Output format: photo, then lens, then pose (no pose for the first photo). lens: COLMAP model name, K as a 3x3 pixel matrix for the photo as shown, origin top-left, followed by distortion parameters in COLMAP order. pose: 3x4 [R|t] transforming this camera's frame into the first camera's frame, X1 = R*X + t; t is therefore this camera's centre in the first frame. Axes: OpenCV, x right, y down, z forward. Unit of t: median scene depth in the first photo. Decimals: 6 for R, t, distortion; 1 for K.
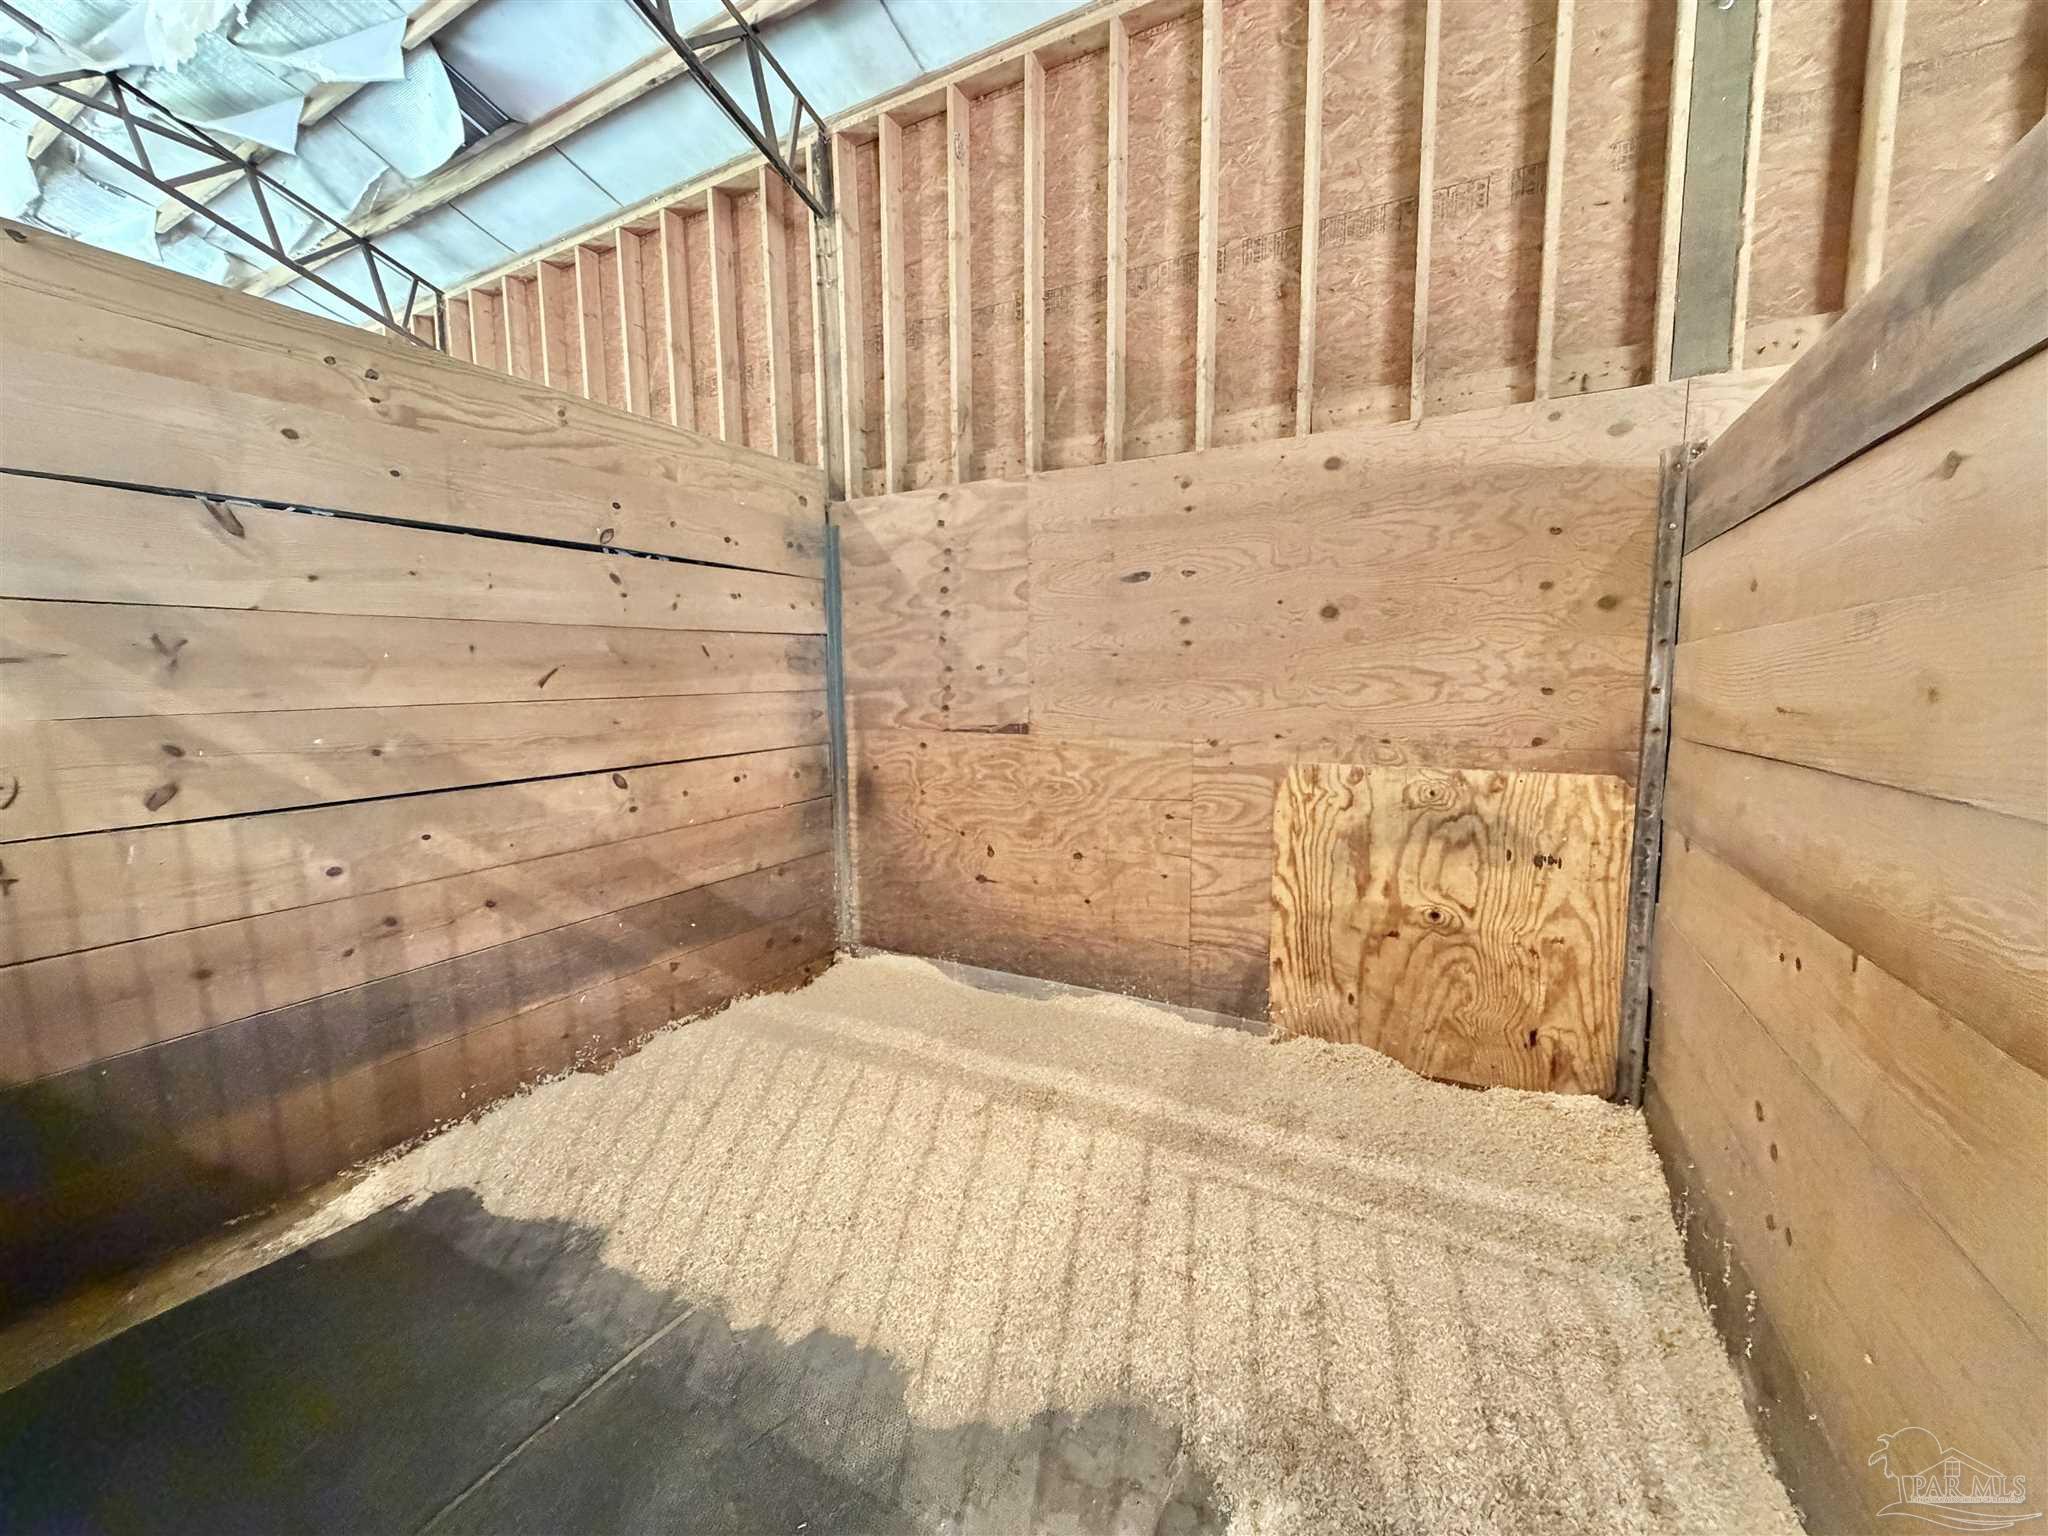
lens RADIAL K [[814.9, 0, 1025.5], [0, 814.9, 779.5], [0, 0, 1]] dist [0.000739, -0.000286]
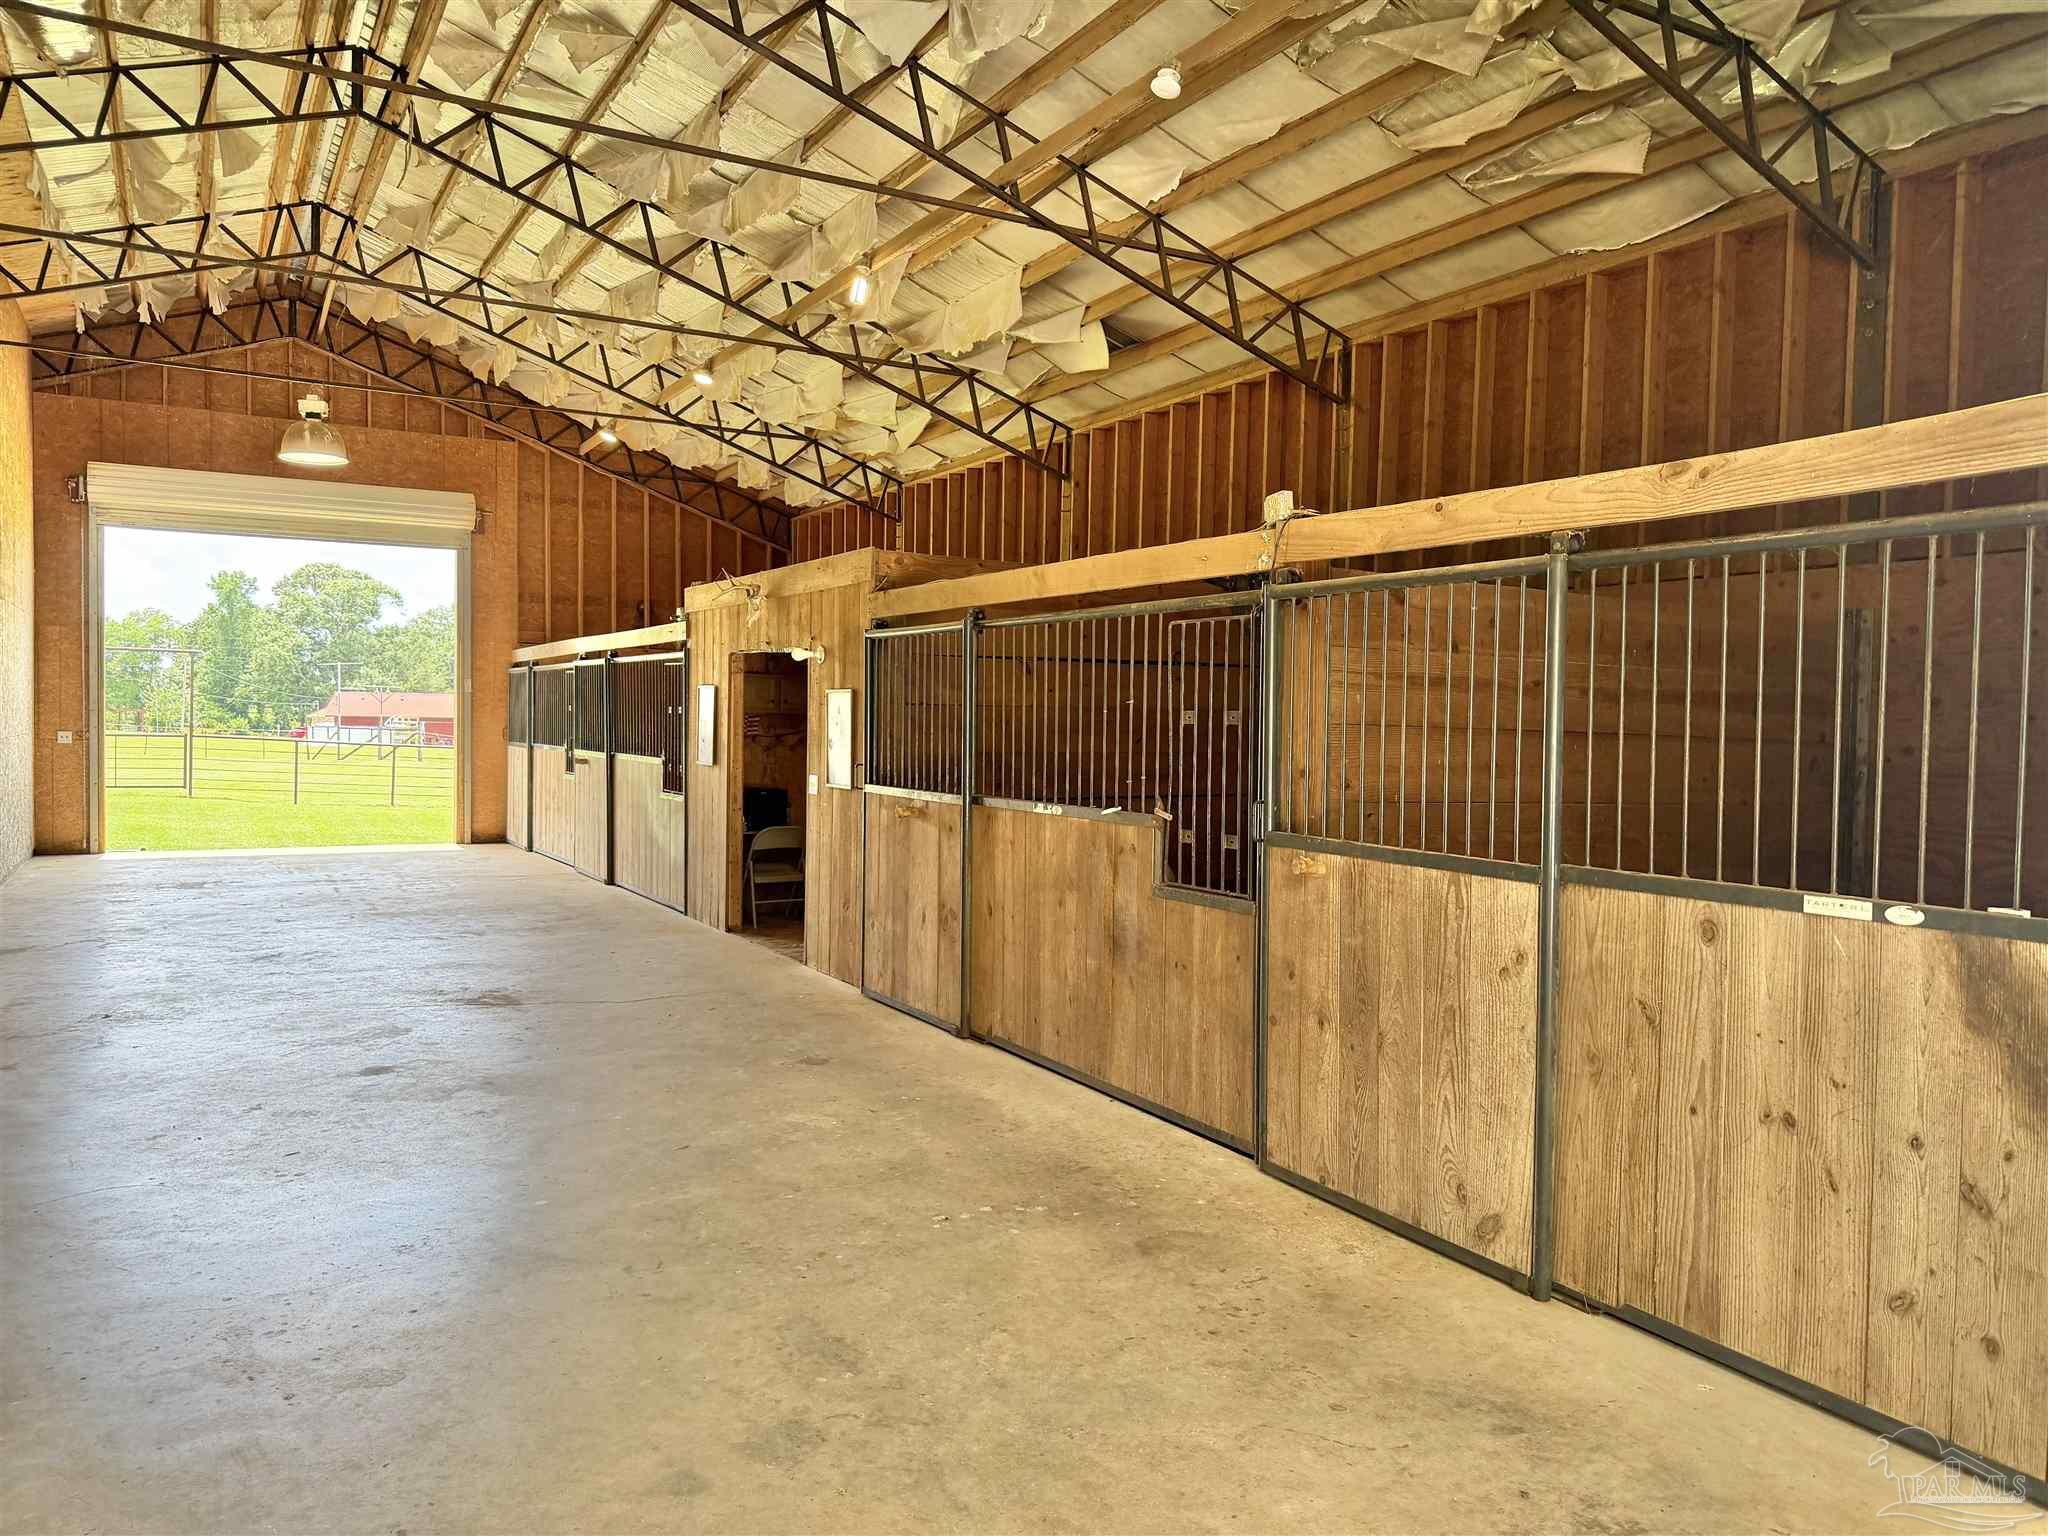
lens RADIAL K [[1427.8, 0, 1018.8], [0, 1427.8, 768.6], [0, 0, 1]] dist [-0.008924, -0.002256]
pose [[0.859867, 0.037027, -0.509174, 0.506338], [-0.076486, 0.995453, -0.056777, 0.096988], [0.504757, 0.087765, 0.858789, -1.230984]]
